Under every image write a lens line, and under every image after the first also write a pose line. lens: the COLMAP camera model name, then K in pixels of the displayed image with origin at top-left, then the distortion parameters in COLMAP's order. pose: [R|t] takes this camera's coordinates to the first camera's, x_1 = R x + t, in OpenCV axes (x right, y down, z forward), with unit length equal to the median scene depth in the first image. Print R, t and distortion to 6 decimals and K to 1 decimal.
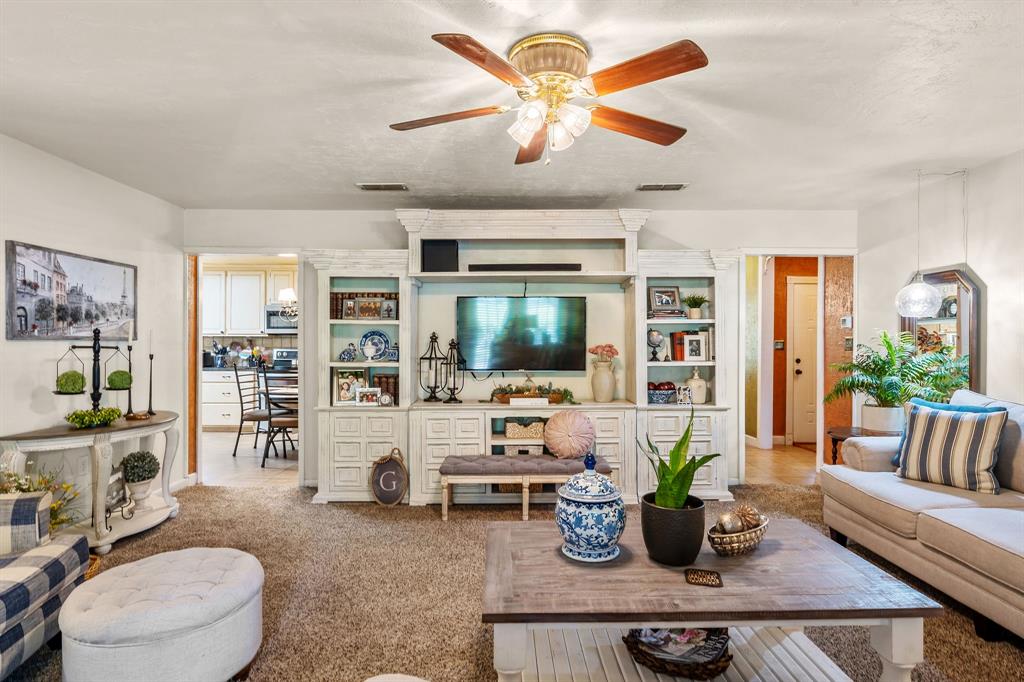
lens RADIAL K [[530.8, 0, 510.6], [0, 530.8, 344.5], [0, 0, 1]] dist [0.001824, -0.000144]
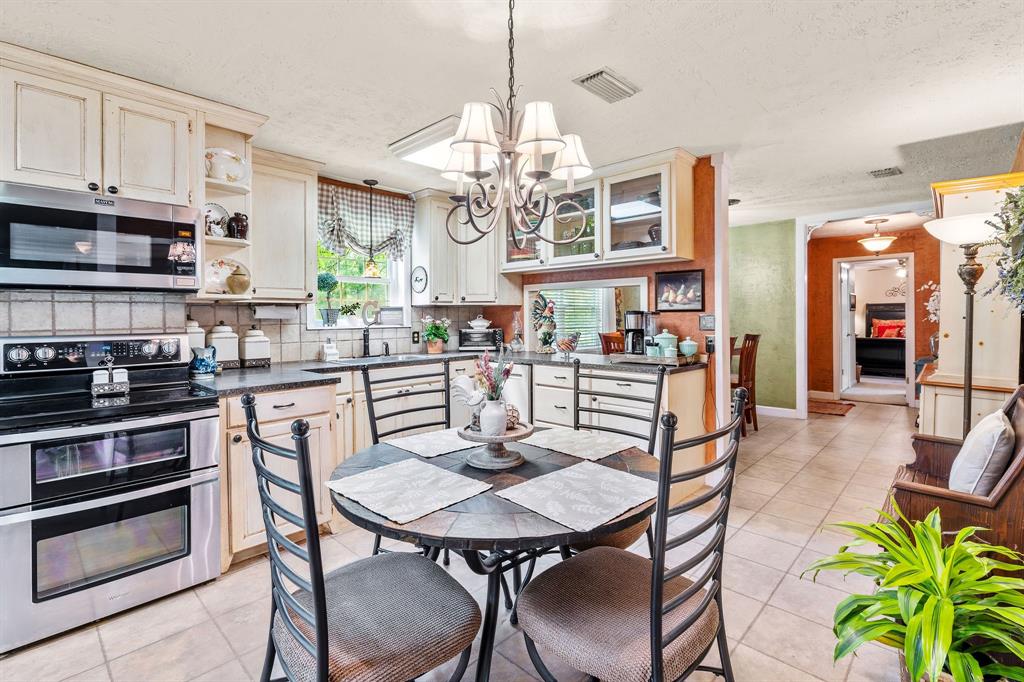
lens RADIAL K [[478.4, 0, 520.7], [0, 478.4, 313.9], [0, 0, 1]] dist [-0.002426, 0.003338]
pose [[0.691078, -0.000510, 0.722780, -0.436609], [0.004568, 0.999983, -0.003662, -0.002565], [-0.722766, 0.005832, 0.691068, 0.610292]]
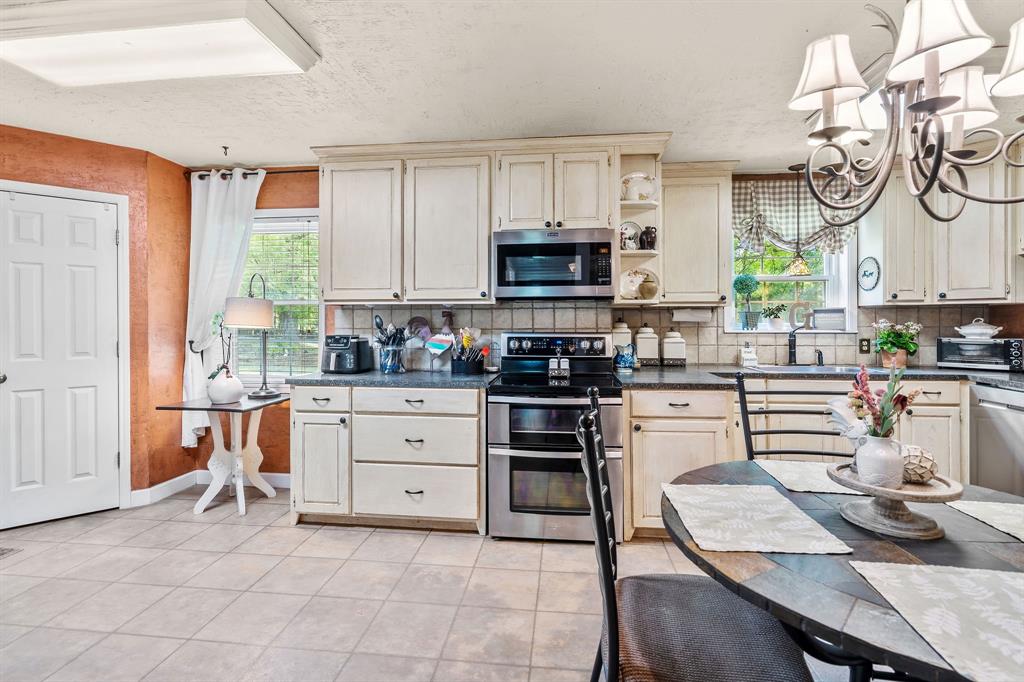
lens RADIAL K [[478.4, 0, 512.7], [0, 478.4, 319.4], [0, 0, 1]] dist [-0.002426, 0.003338]
pose [[0.992411, -0.001321, -0.122956, -0.388311], [0.001185, 0.999999, -0.001180, -0.002540], [0.122957, 0.001025, 0.992411, 0.599458]]
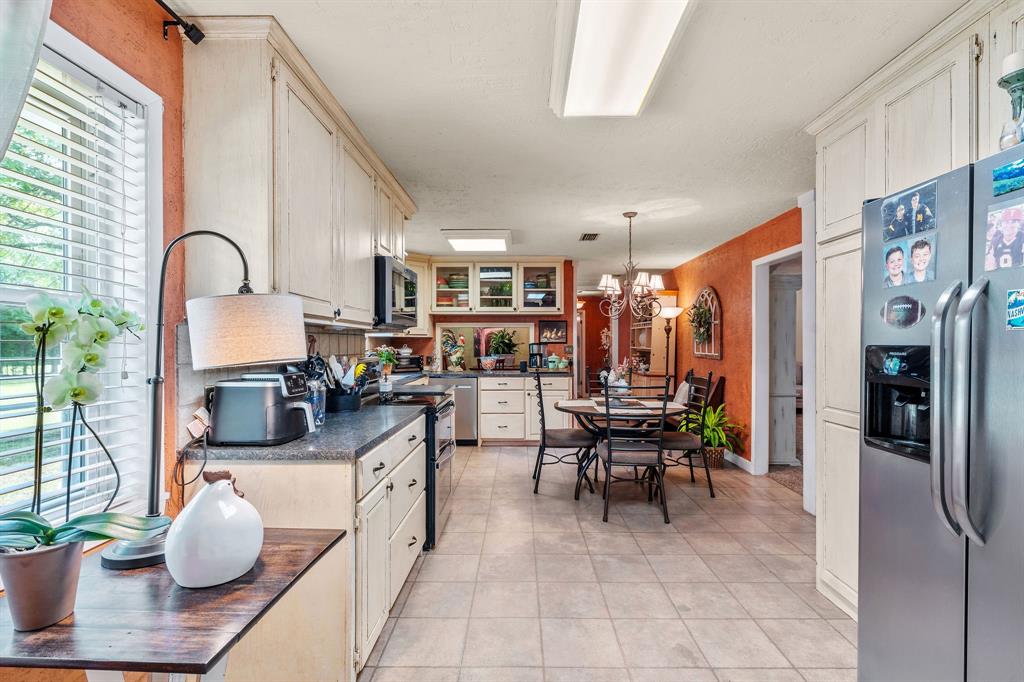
lens RADIAL K [[478.4, 0, 519.1], [0, 478.4, 343.8], [0, 0, 1]] dist [-0.002426, 0.003338]
pose [[0.007028, -0.001326, 0.999974, -0.823019], [-0.002486, 0.999996, 0.001344, -0.006149], [-0.999972, -0.002495, 0.007025, 0.872659]]
